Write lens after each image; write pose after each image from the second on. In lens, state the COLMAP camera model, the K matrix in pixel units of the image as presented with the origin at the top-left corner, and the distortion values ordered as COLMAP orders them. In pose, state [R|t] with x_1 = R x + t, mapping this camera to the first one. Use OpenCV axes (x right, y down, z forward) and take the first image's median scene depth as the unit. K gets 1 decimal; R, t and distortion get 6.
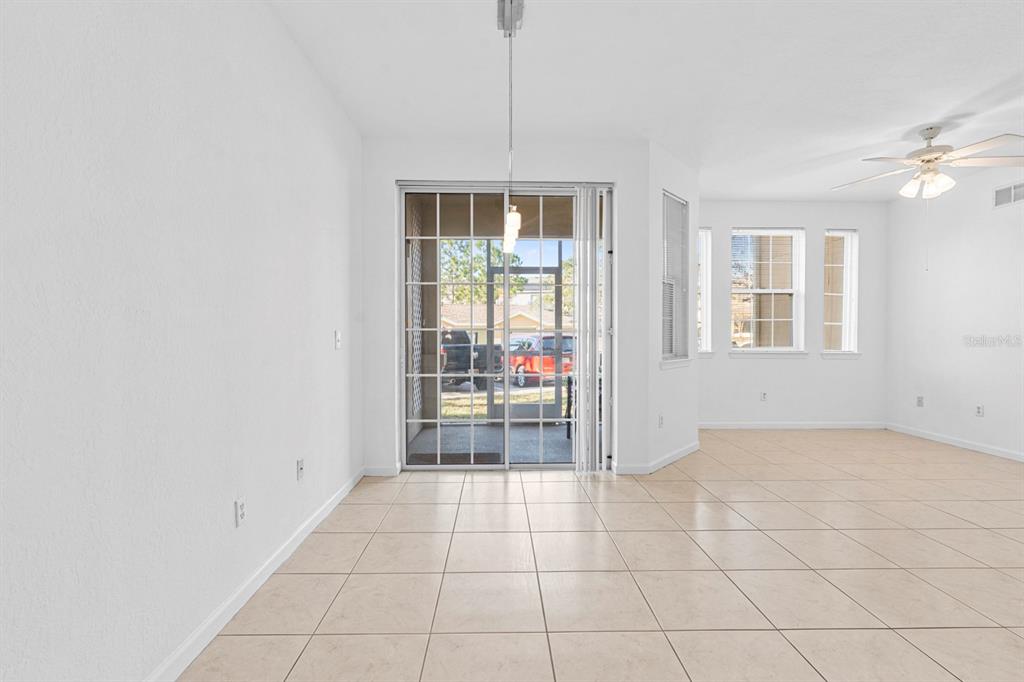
lens RADIAL K [[461.4, 0, 500.0], [0, 461.4, 337.2], [0, 0, 1]] dist [-0.001955, -0.000057]
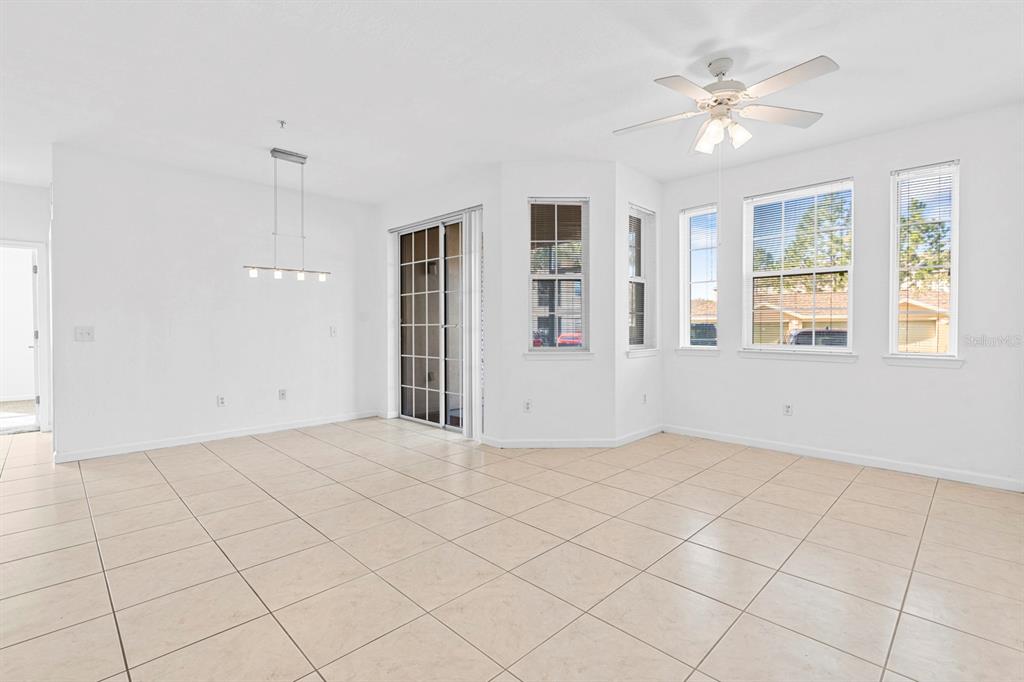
lens RADIAL K [[468.6, 0, 513.4], [0, 468.6, 330.4], [0, 0, 1]] dist [-0.000305, 0.000997]
pose [[0.699897, 0.003589, -0.714235, 1.165765], [-0.005290, 0.999986, -0.000160, -0.001427], [0.714224, 0.003890, 0.699906, 0.190274]]
